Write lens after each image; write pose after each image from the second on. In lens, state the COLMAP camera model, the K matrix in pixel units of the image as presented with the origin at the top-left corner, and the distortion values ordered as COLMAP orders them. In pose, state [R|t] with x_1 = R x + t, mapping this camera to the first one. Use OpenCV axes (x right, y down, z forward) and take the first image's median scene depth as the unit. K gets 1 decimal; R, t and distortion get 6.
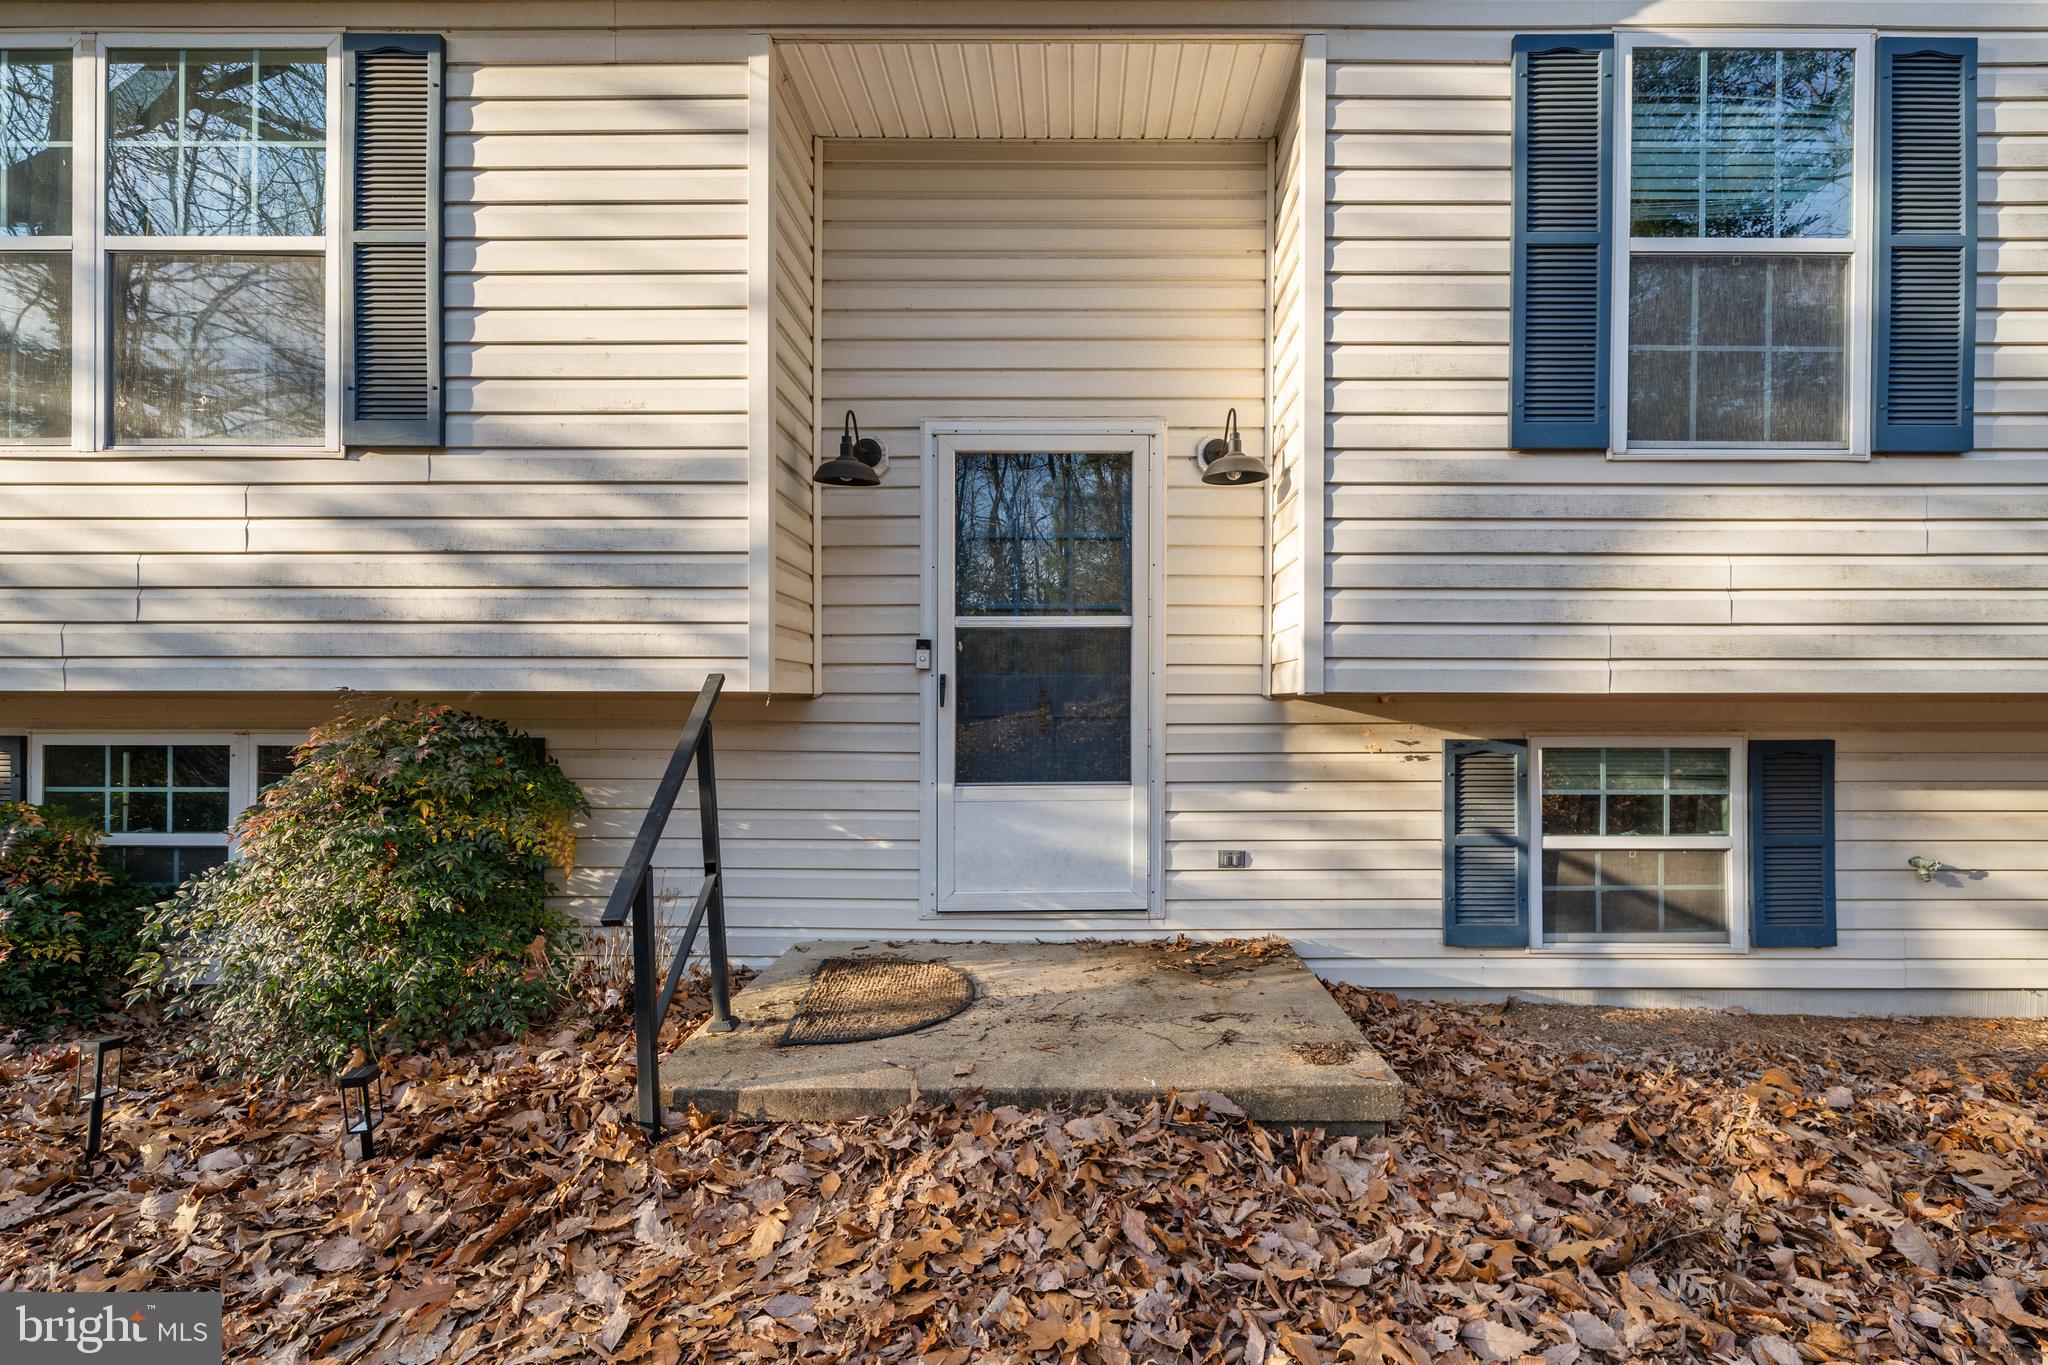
lens RADIAL K [[816.4, 0, 1071.3], [0, 816.4, 724.9], [0, 0, 1]] dist [-0.000851, -0.000489]
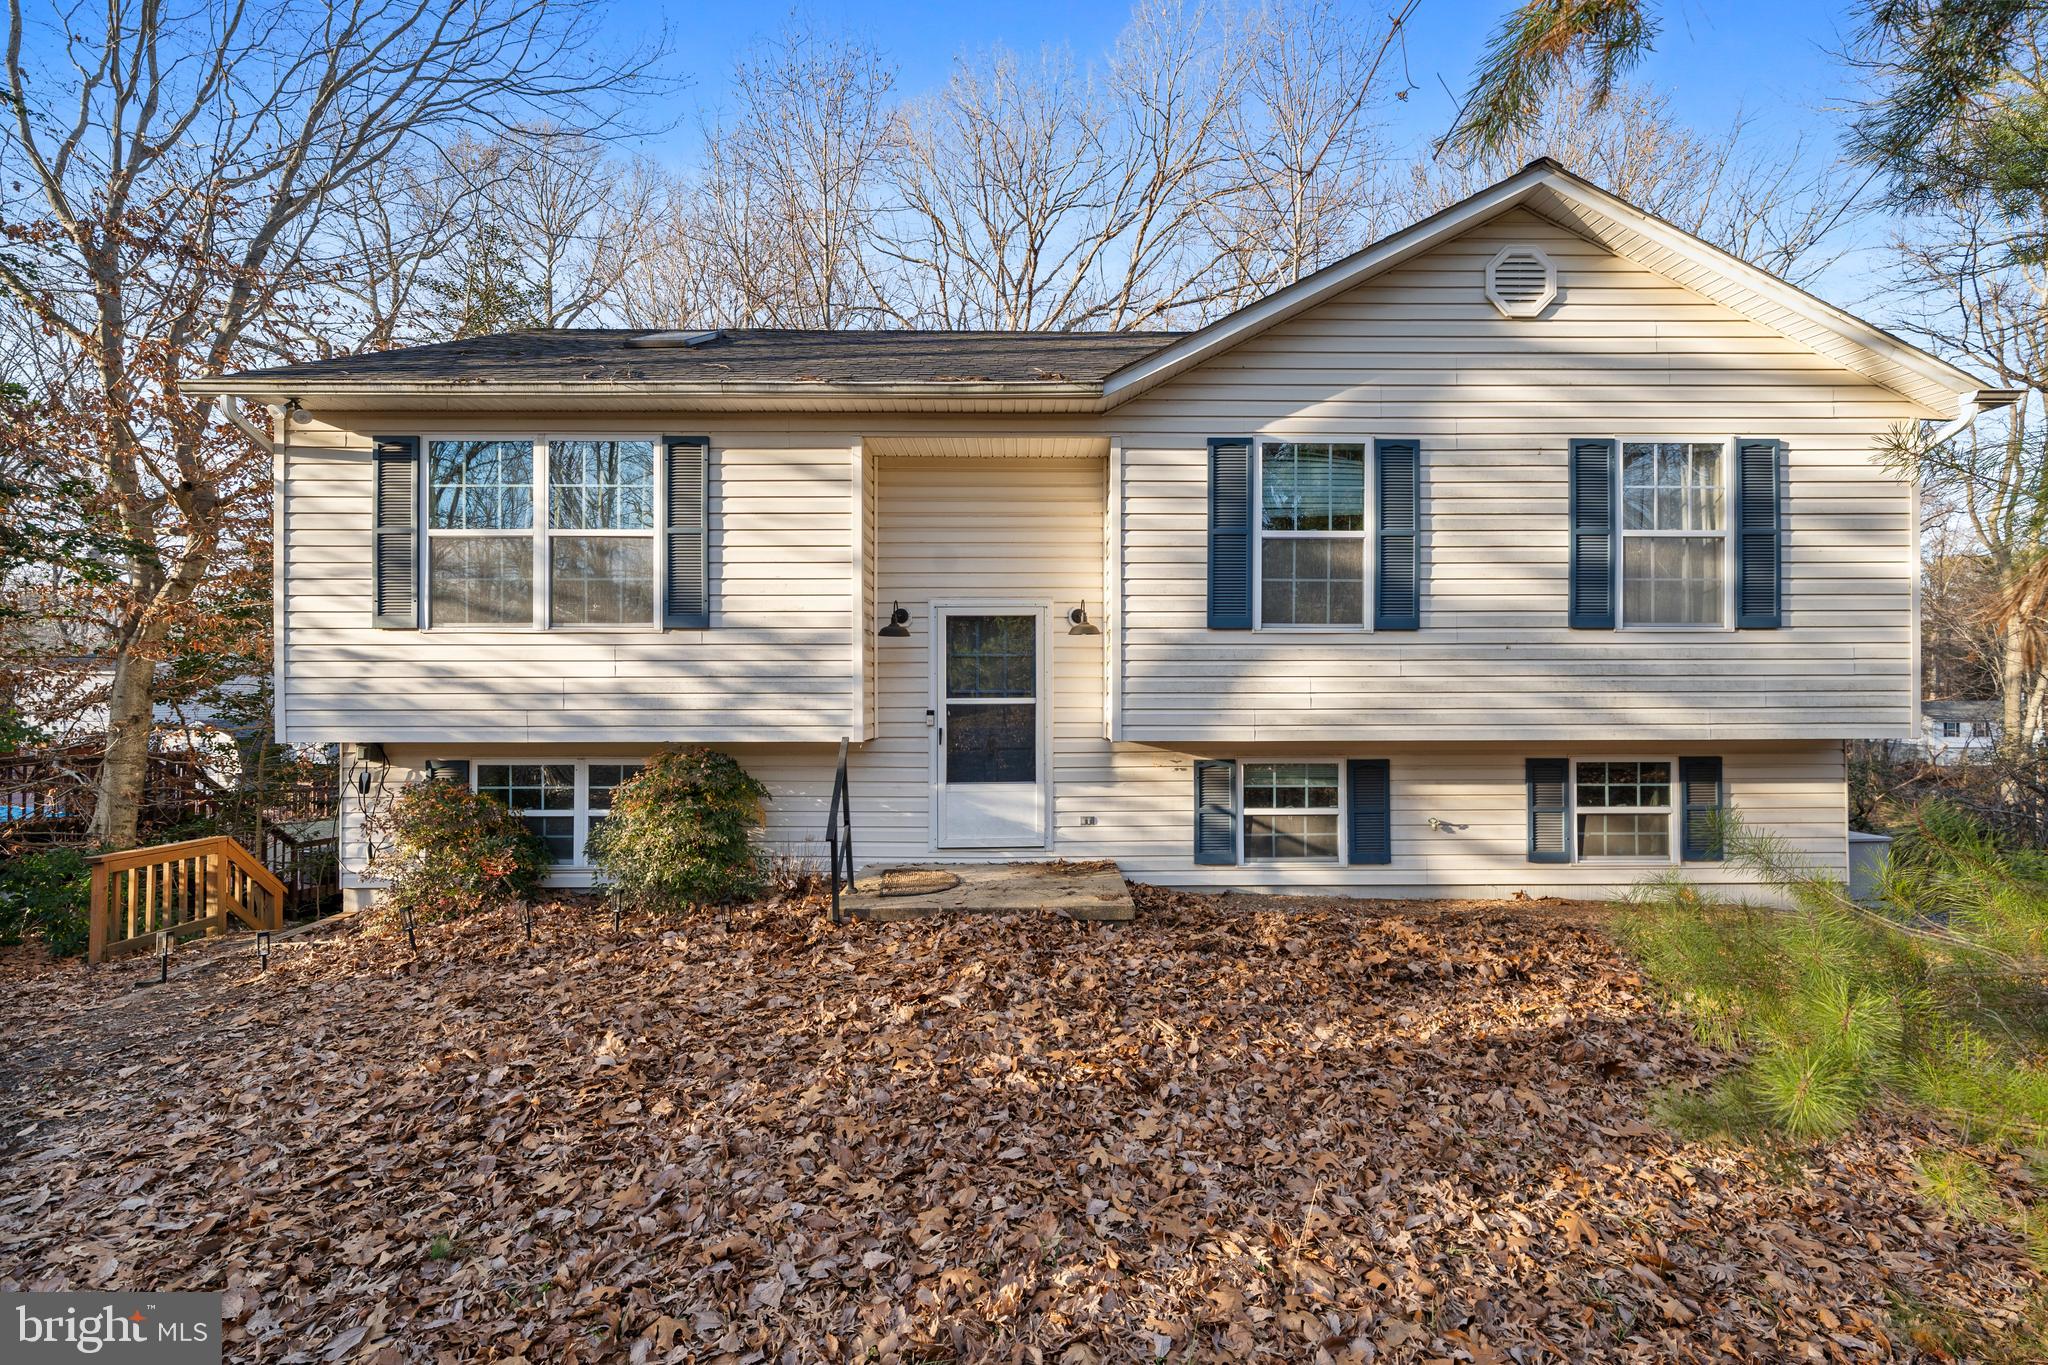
lens RADIAL K [[816.4, 0, 1029.3], [0, 816.4, 716.3], [0, 0, 1]] dist [-0.000851, -0.000489]
pose [[0.999940, -0.003906, 0.010208, 0.044925], [0.003821, 0.999958, 0.008381, -0.123733], [-0.010240, -0.008342, 0.999913, -1.135578]]
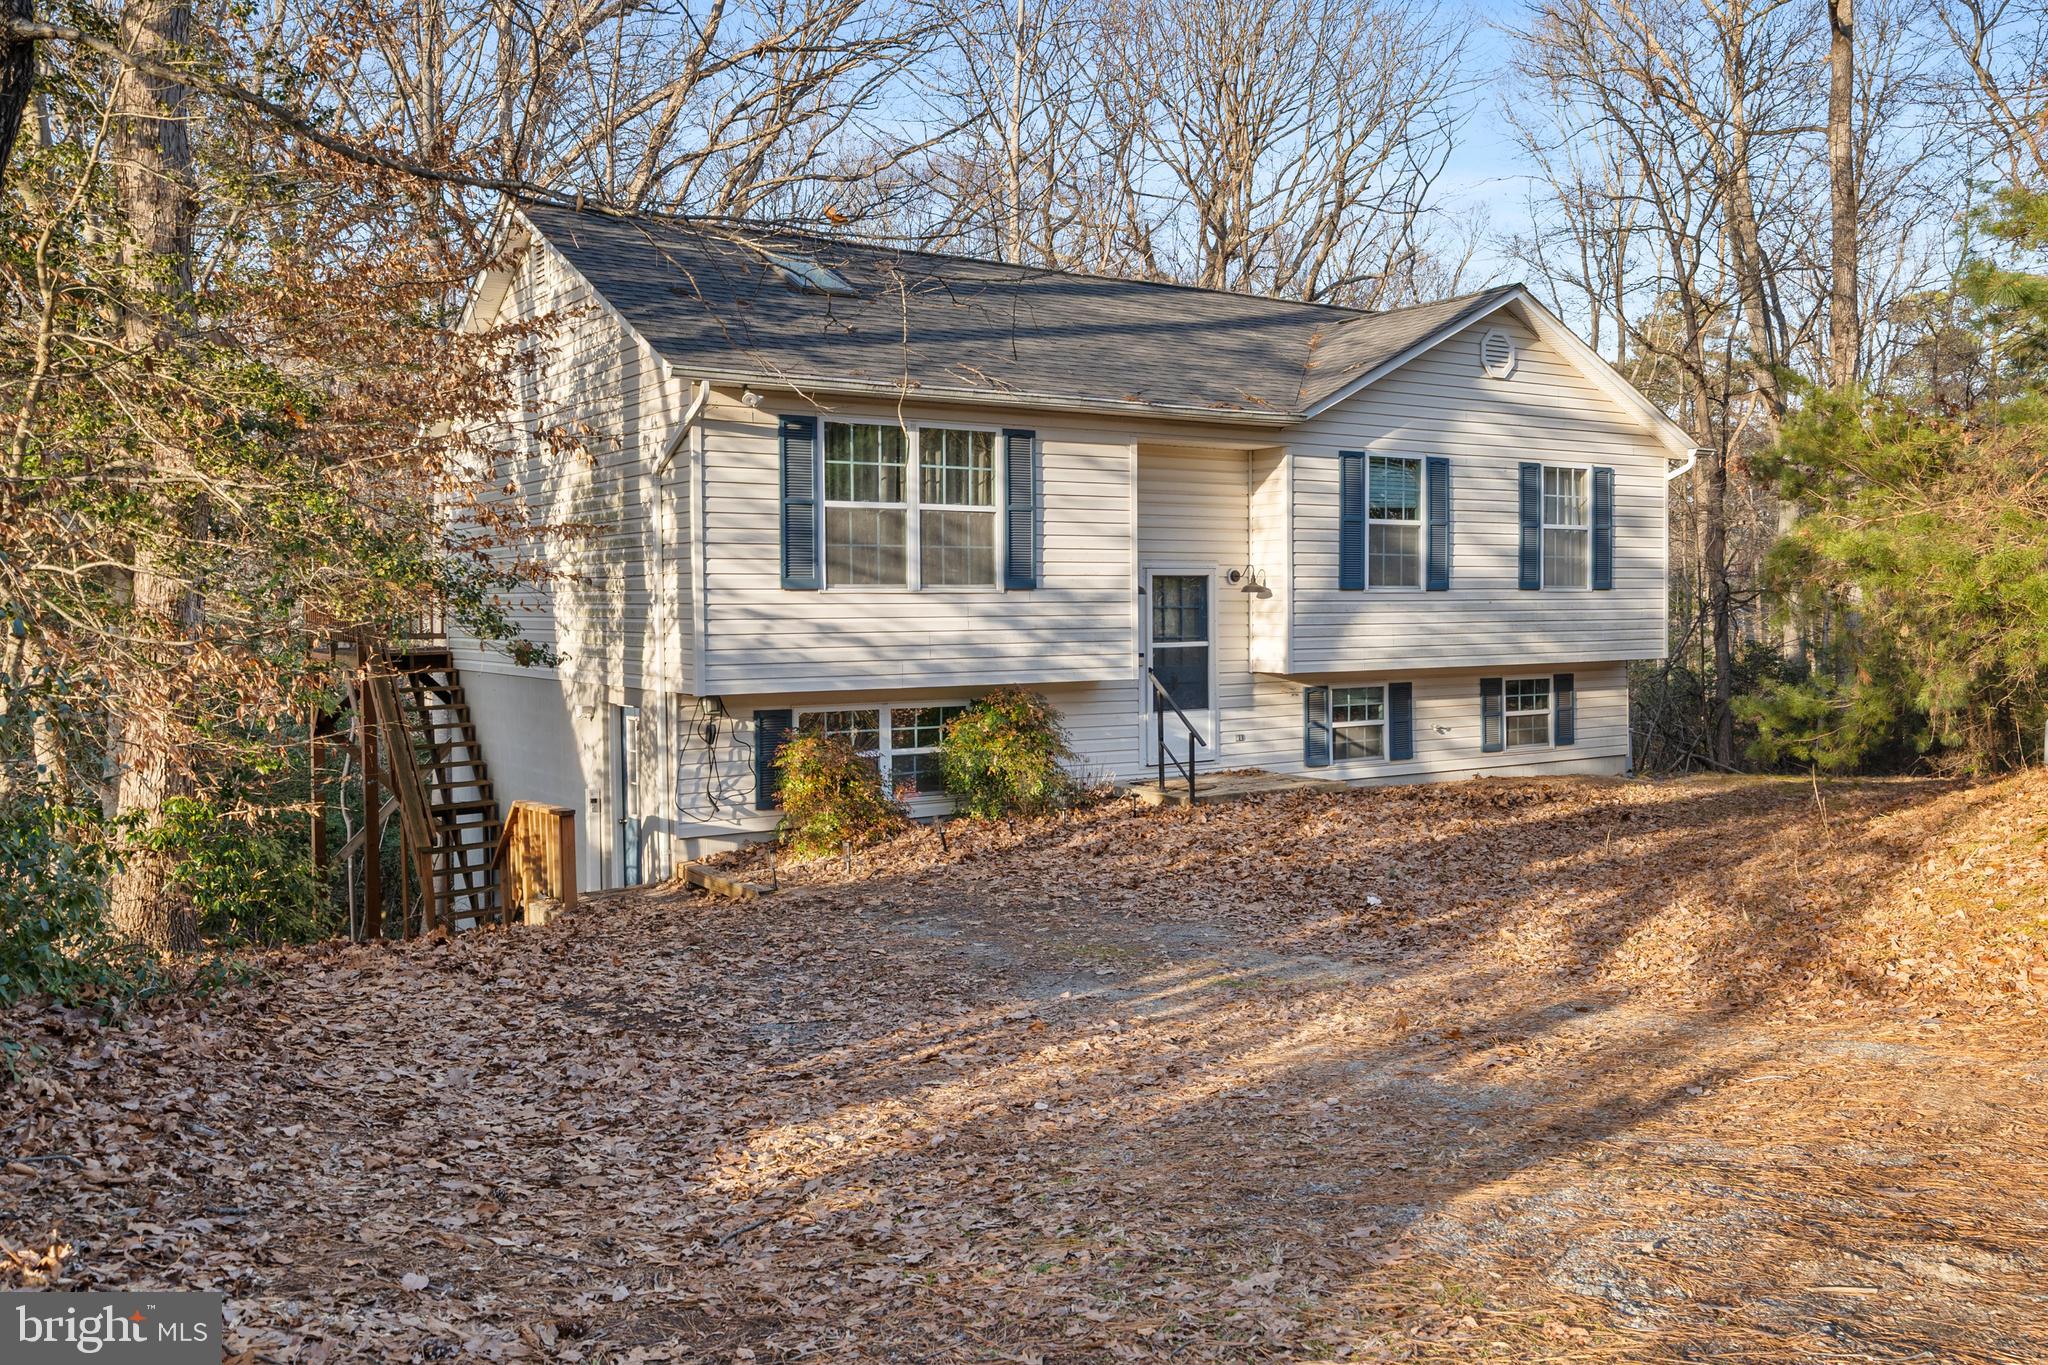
lens RADIAL K [[1596.1, 0, 1024.6], [0, 1596.1, 685.9], [0, 0, 1]] dist [-0.007547, -0.000032]
pose [[0.841721, -0.034795, 0.538791, -3.486610], [0.007003, 0.998541, 0.053545, -0.305579], [-0.539868, -0.041297, 0.840736, -3.204194]]
